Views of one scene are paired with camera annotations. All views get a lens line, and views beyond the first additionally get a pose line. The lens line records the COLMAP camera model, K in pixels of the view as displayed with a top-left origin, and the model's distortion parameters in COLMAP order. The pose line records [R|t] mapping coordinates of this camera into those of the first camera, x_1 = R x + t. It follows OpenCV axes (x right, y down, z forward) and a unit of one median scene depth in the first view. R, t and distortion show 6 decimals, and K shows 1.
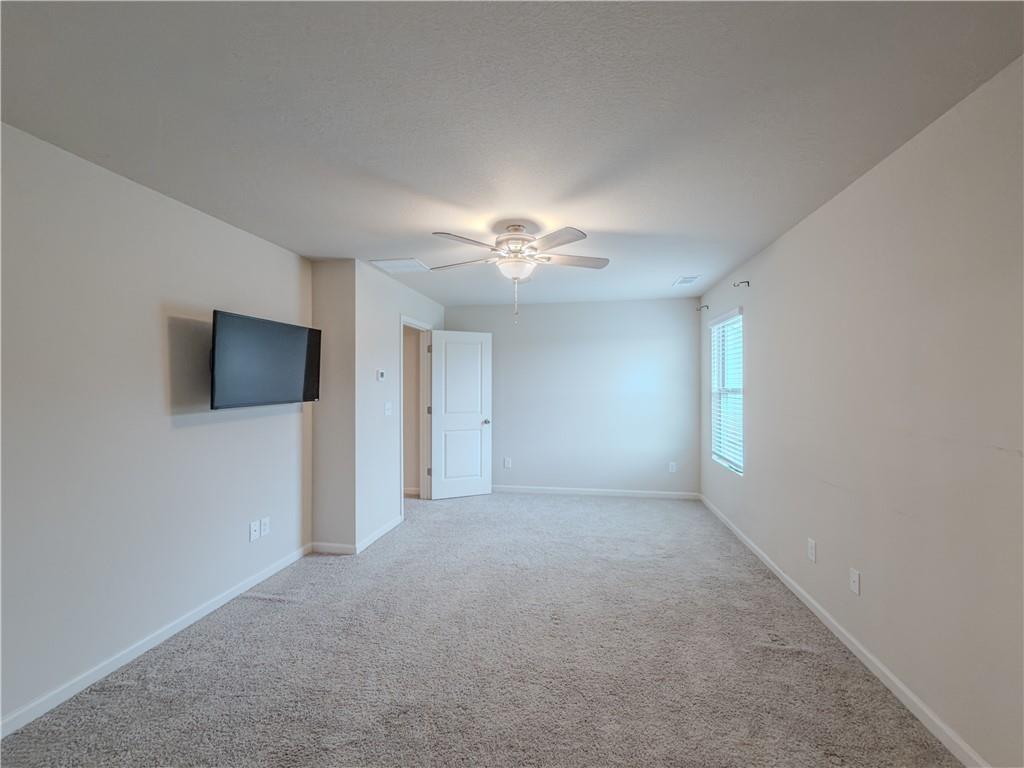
lens RADIAL K [[411.5, 0, 519.5], [0, 411.5, 387.5], [0, 0, 1]] dist [0.000170, 0.000118]
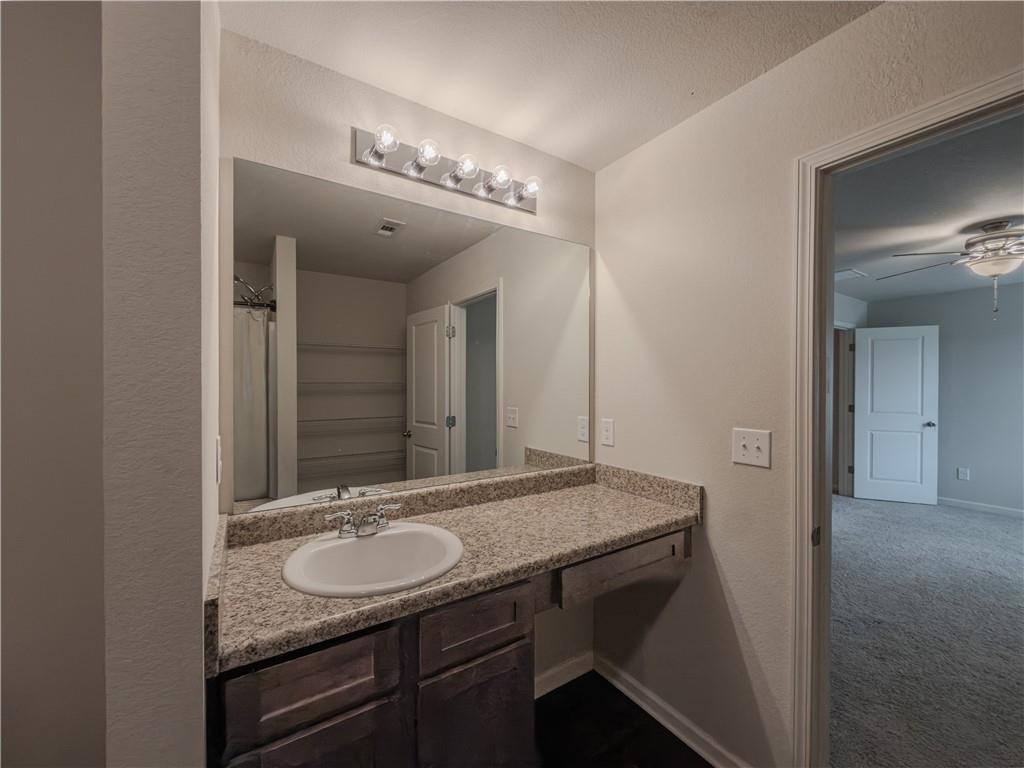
lens RADIAL K [[411.5, 0, 519.5], [0, 411.5, 387.5], [0, 0, 1]] dist [0.000170, 0.000118]
pose [[0.679990, 0.006007, -0.733197, -0.033236], [-0.004780, 0.999982, 0.003759, 0.003450], [0.733206, 0.000949, 0.680006, -0.288981]]
